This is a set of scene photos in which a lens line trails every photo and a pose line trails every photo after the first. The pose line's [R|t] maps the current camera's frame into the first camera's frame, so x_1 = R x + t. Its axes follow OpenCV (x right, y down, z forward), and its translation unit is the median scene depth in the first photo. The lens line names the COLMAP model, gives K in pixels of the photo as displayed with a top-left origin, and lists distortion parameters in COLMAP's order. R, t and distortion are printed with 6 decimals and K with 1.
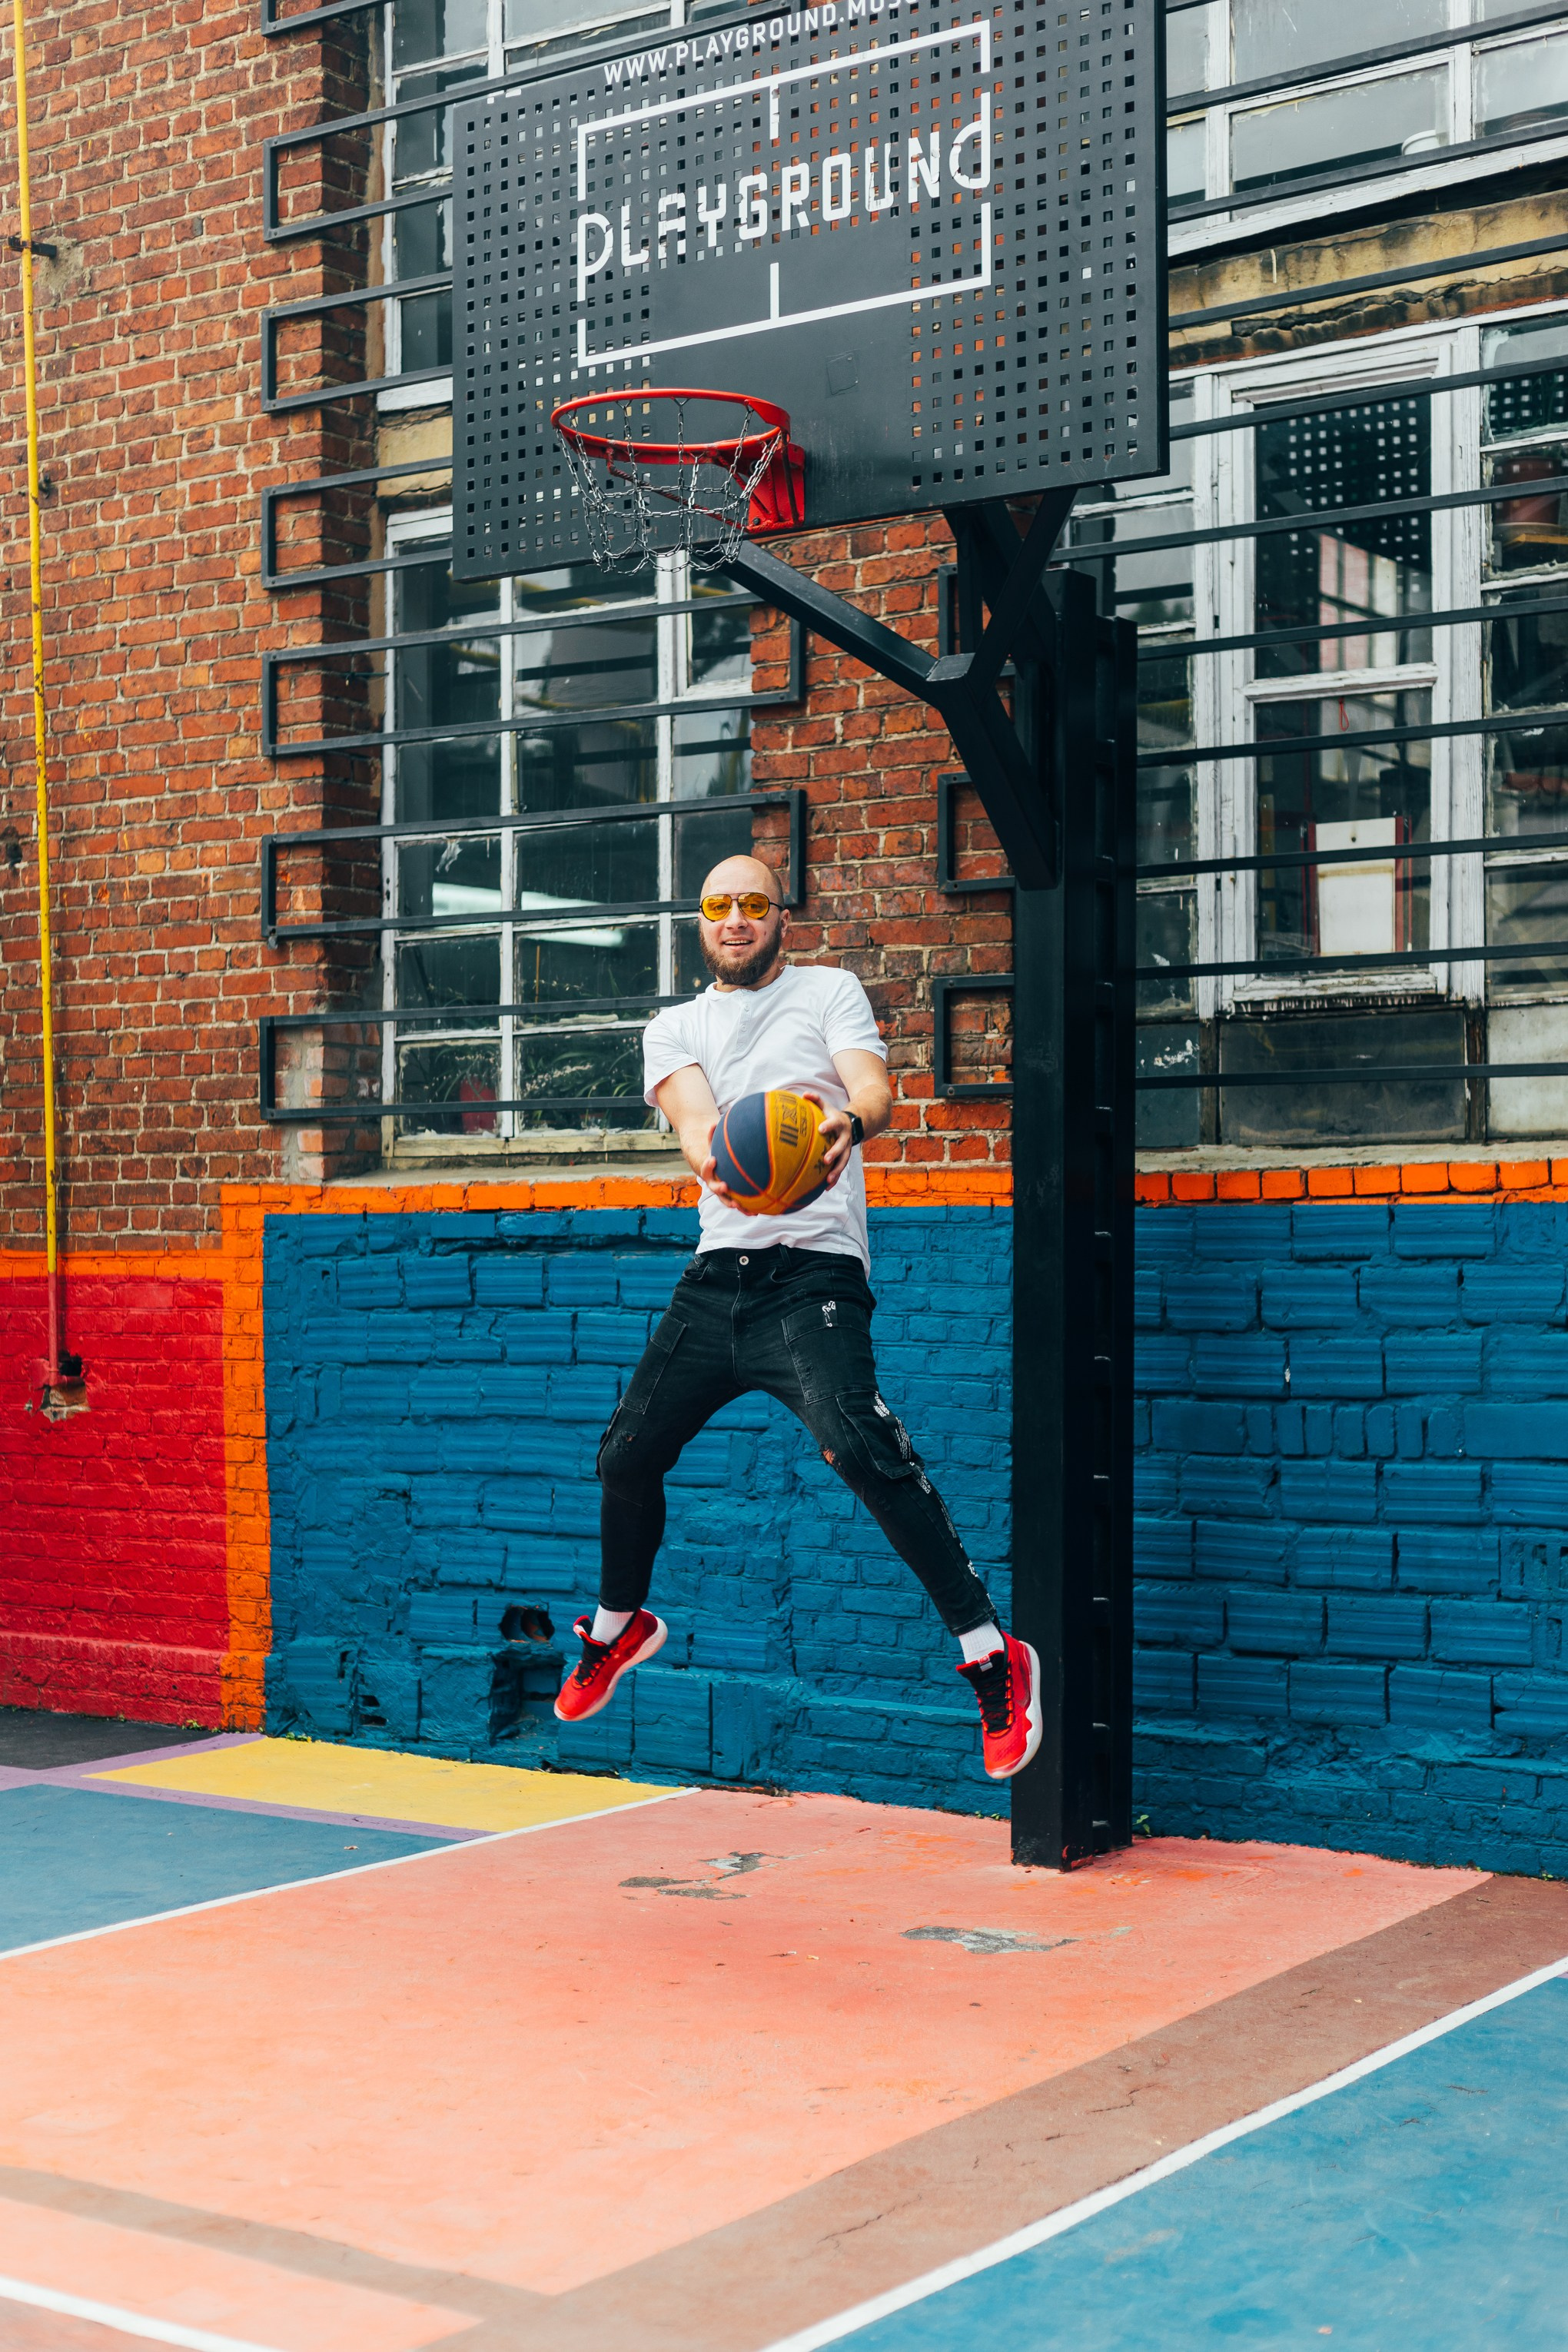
lens RADIAL K [[3370.4, 0, 796.0], [0, 3370.4, 1173.5], [0, 0, 1]] dist [0.012905, 0.000000]
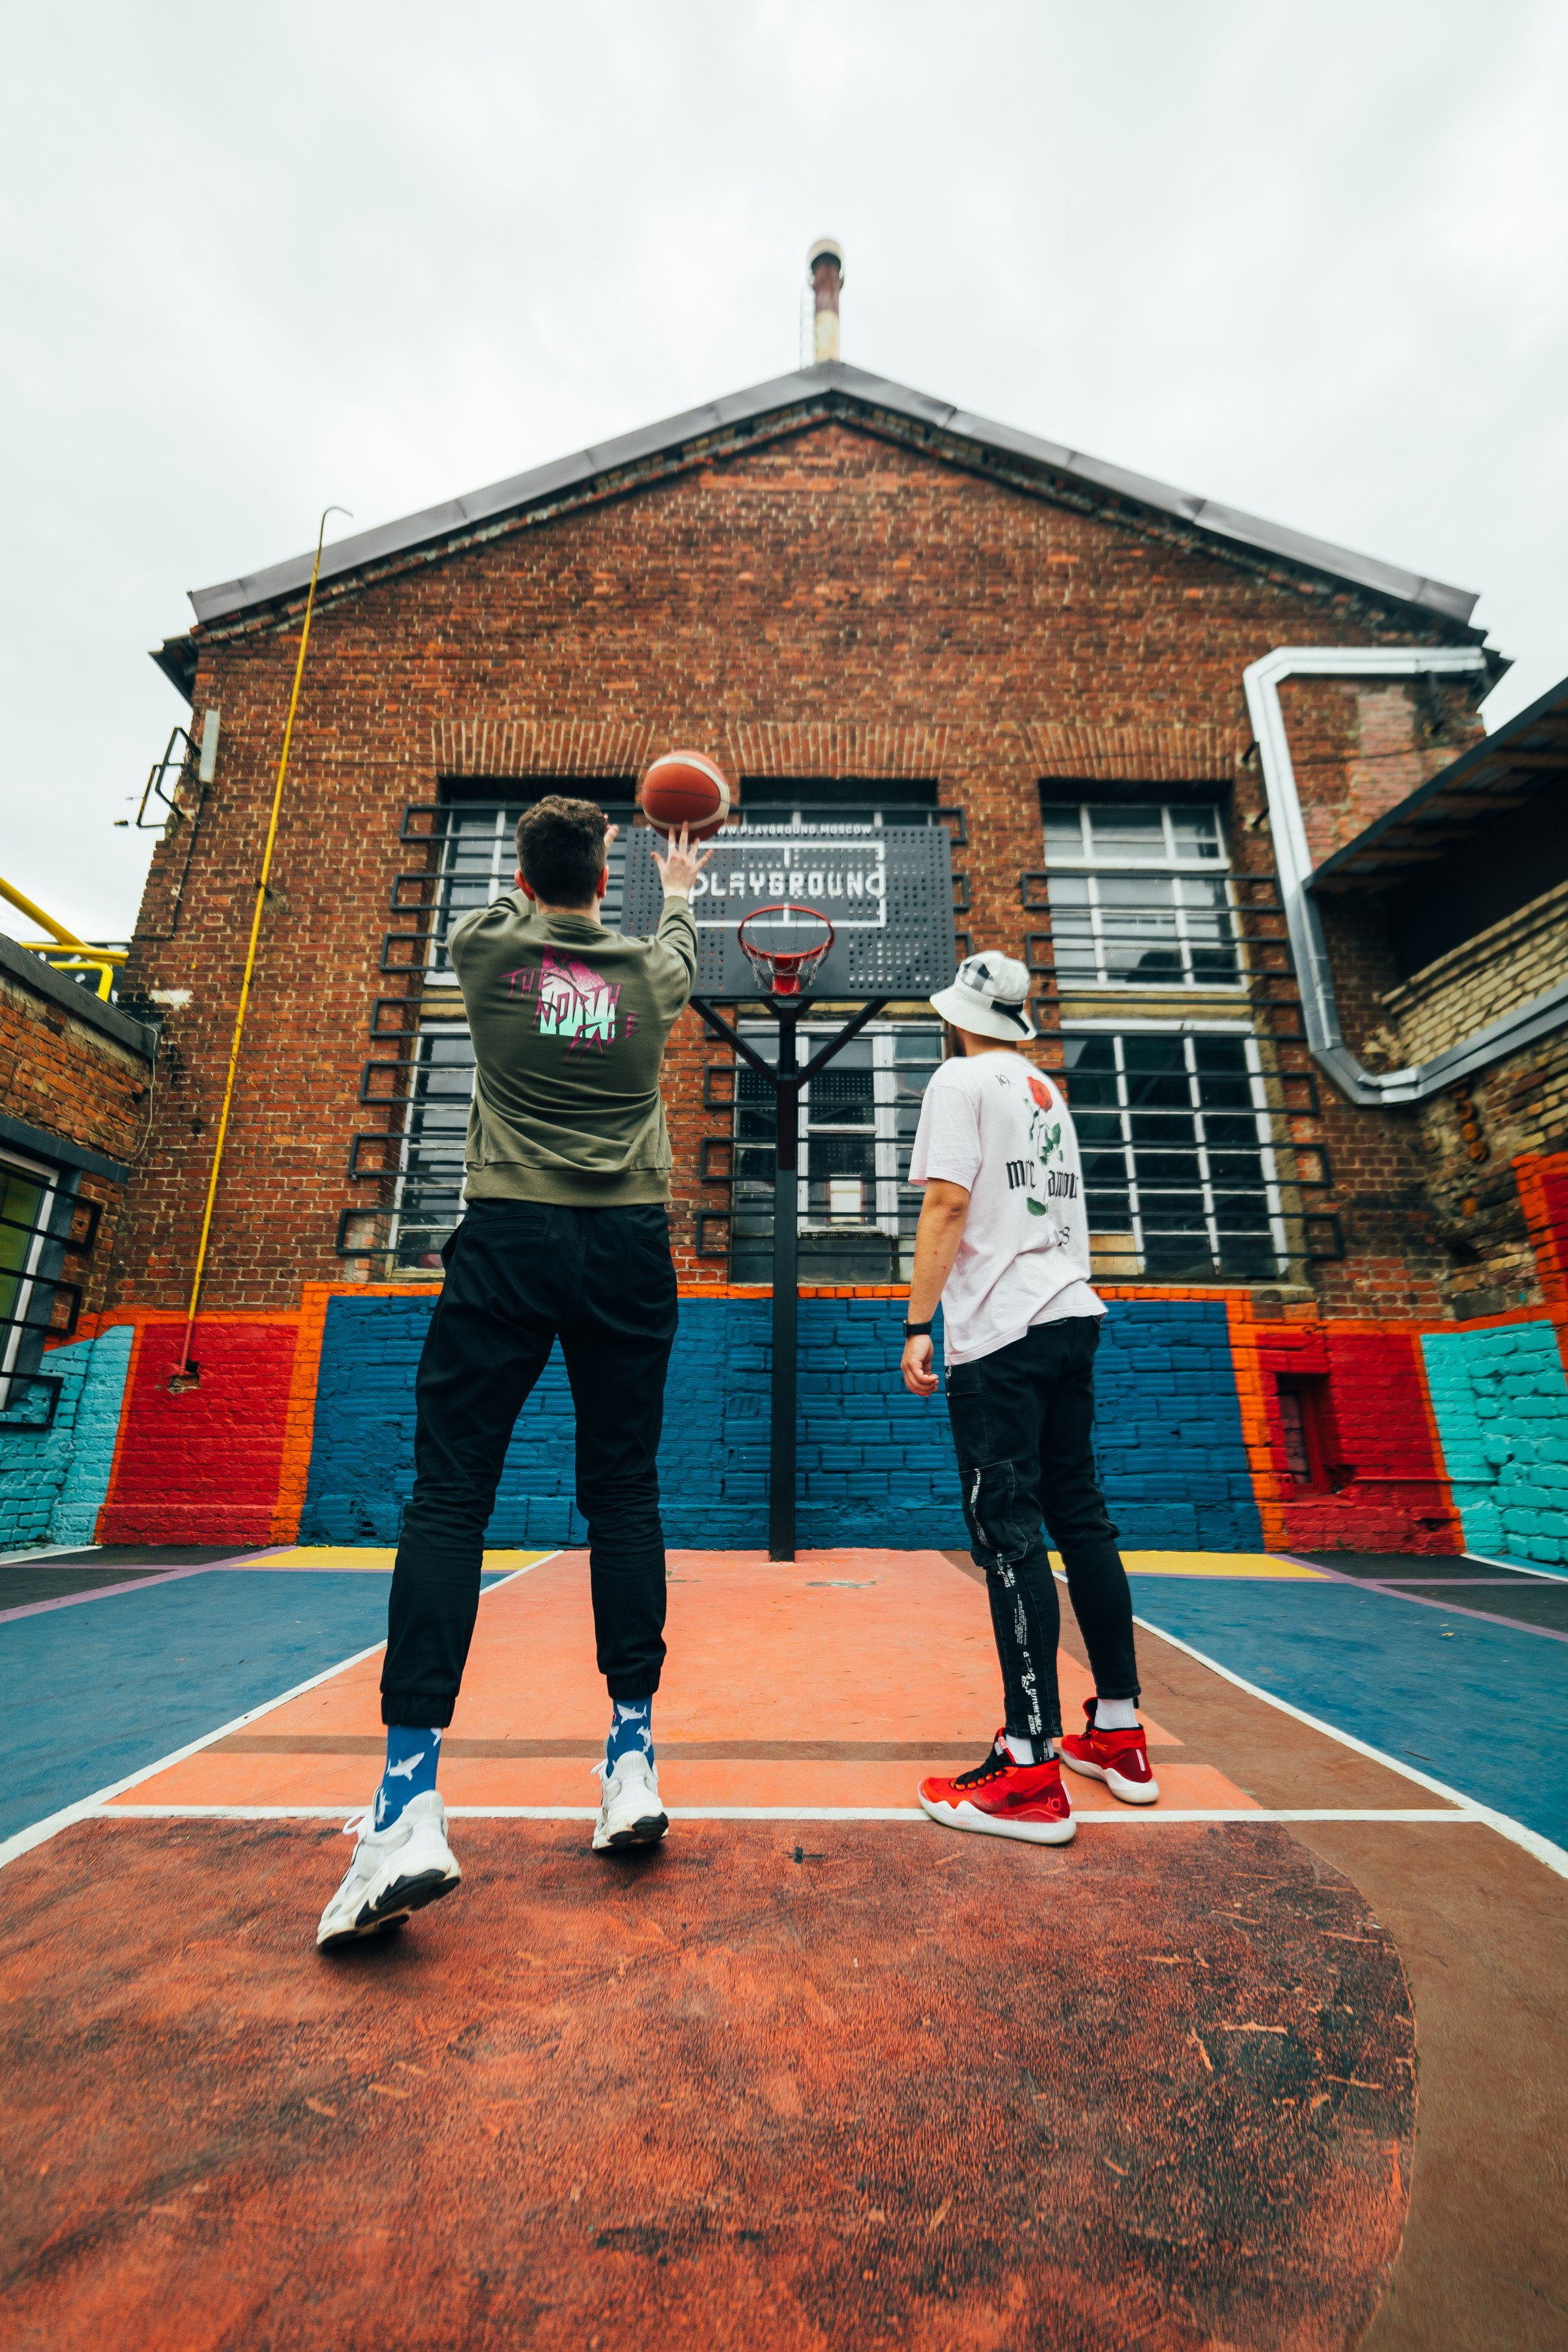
lens RADIAL K [[905.0, 0, 786.5], [0, 905.0, 1177.1], [0, 0, 1]] dist [-0.020314, 0.007855]
pose [[0.811048, 0.173164, 0.558762, -0.269667], [-0.020543, 0.963025, -0.268629, 0.093615], [-0.584618, 0.206393, 0.784617, 0.359788]]
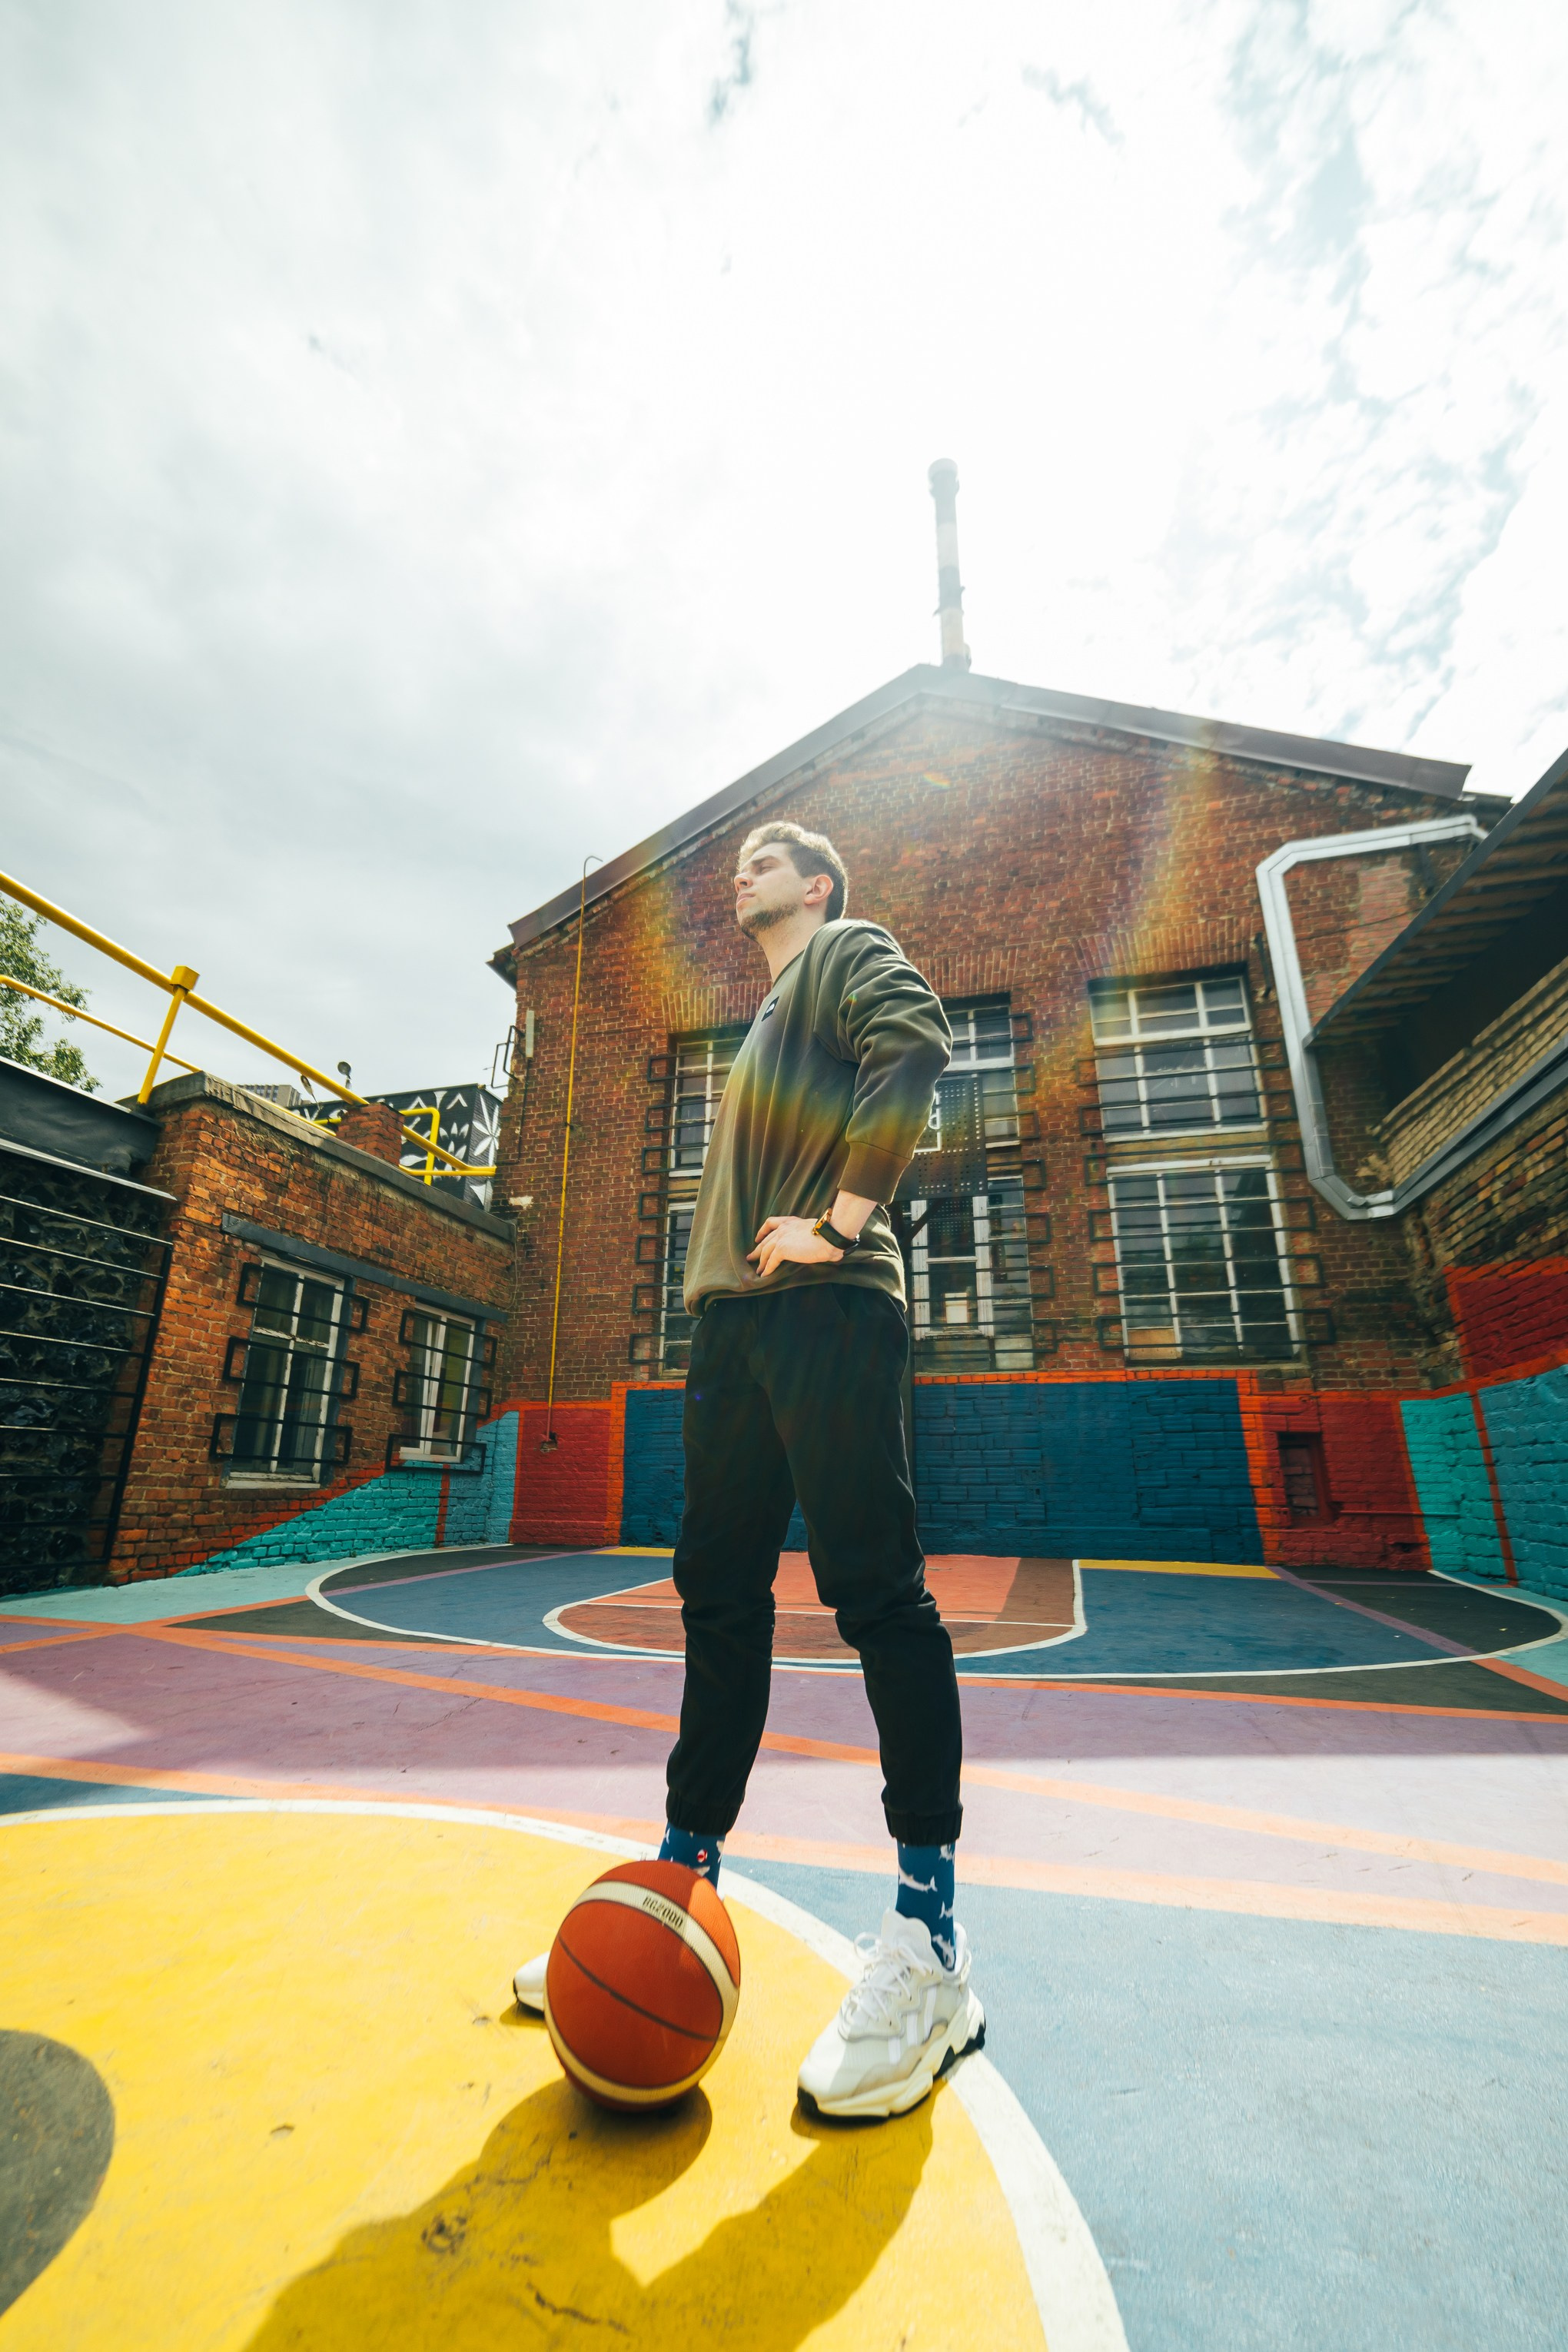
lens RADIAL K [[948.2, 0, 785.2], [0, 948.2, 1176.2], [0, 0, 1]] dist [-0.018503, 0.002244]
pose [[0.940981, 0.119673, 0.316595, -0.357598], [-0.021969, 0.955027, -0.295705, 0.091805], [-0.337744, 0.271298, 0.901291, -0.010264]]
